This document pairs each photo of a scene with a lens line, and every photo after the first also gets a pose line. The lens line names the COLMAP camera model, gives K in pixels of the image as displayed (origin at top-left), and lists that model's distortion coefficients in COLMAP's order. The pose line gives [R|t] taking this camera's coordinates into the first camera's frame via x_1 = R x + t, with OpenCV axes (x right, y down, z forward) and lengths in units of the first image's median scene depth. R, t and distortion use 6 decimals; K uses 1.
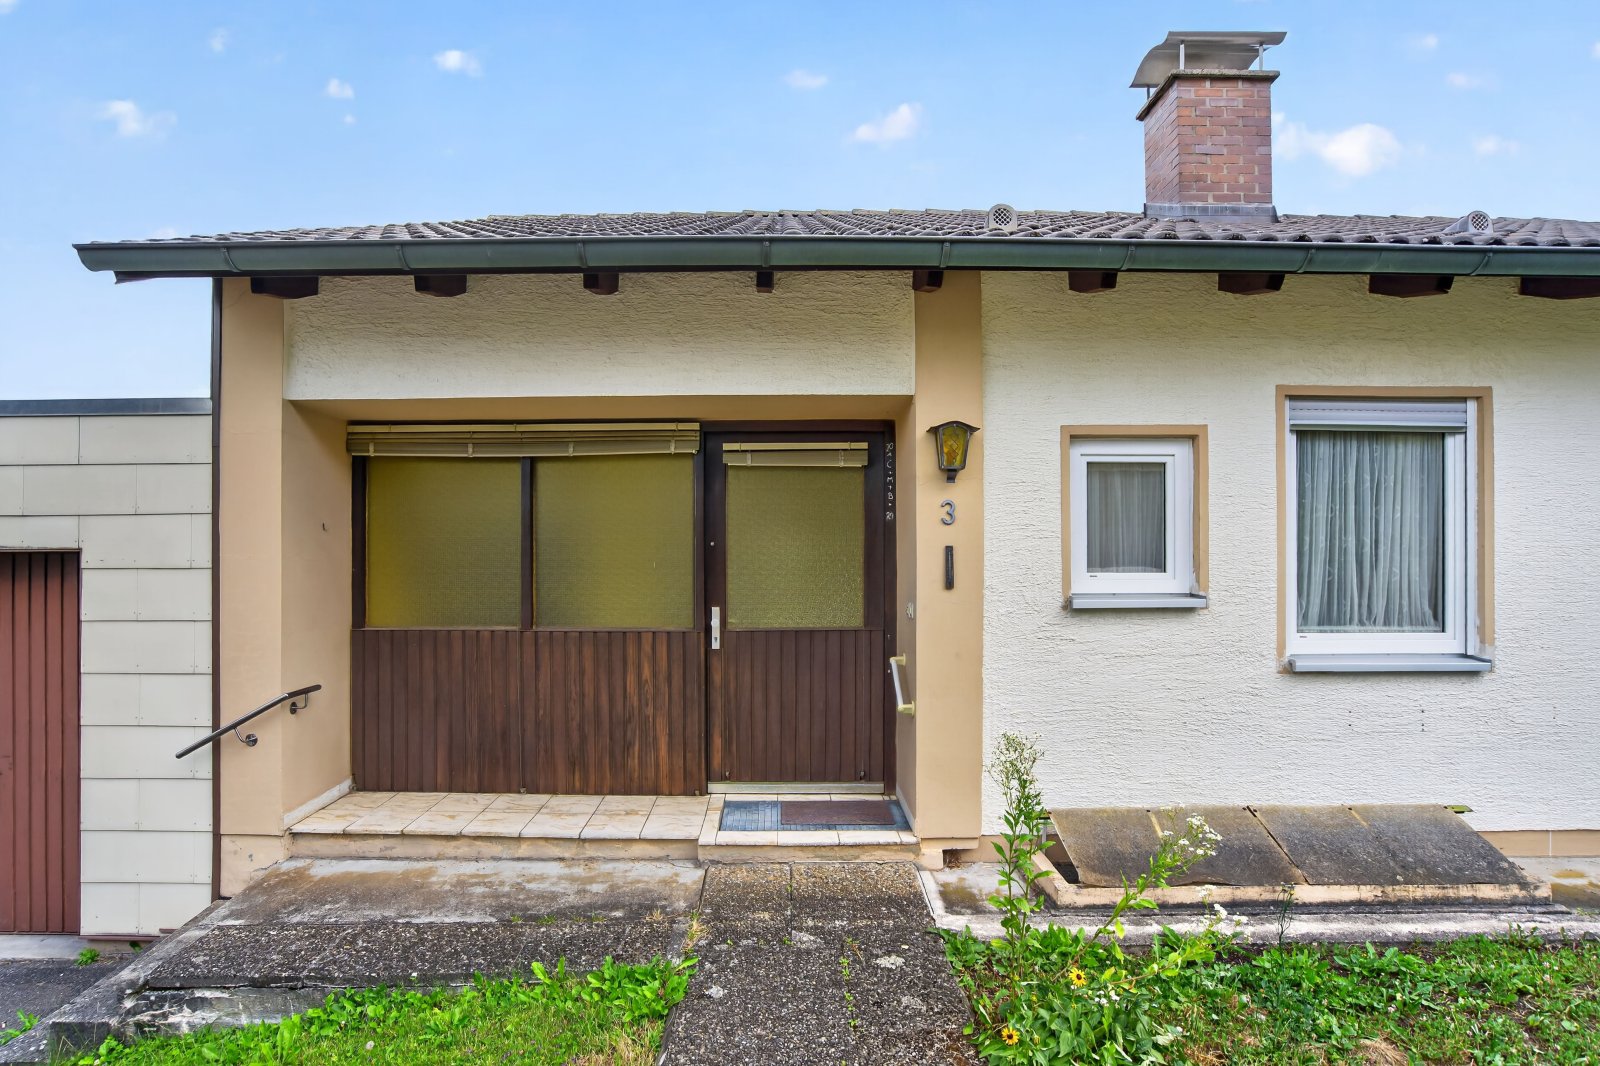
lens RADIAL K [[888.1, 0, 784.8], [0, 888.1, 555.9], [0, 0, 1]] dist [-0.006075, 0.010496]
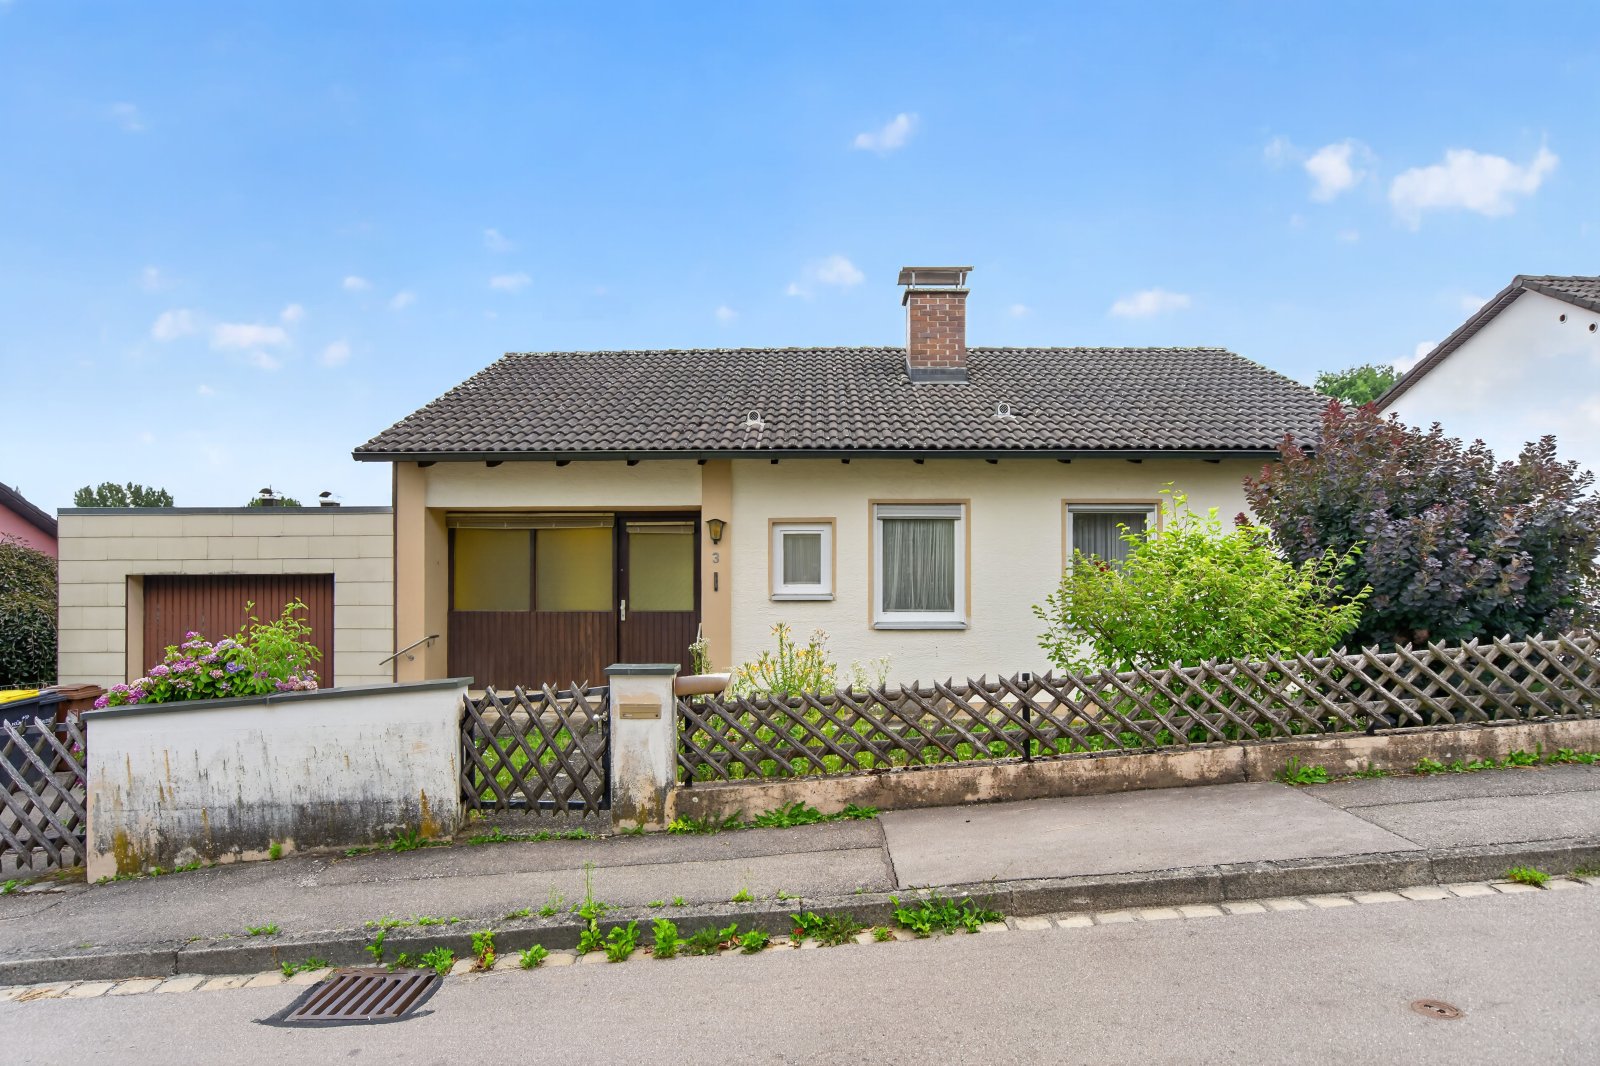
lens RADIAL K [[888.1, 0, 775.9], [0, 888.1, 561.8], [0, 0, 1]] dist [-0.006075, 0.010496]
pose [[0.999903, -0.000114, -0.013959, 0.338990], [0.000140, 0.999998, 0.001913, -0.040222], [0.013958, -0.001915, 0.999901, -1.173199]]
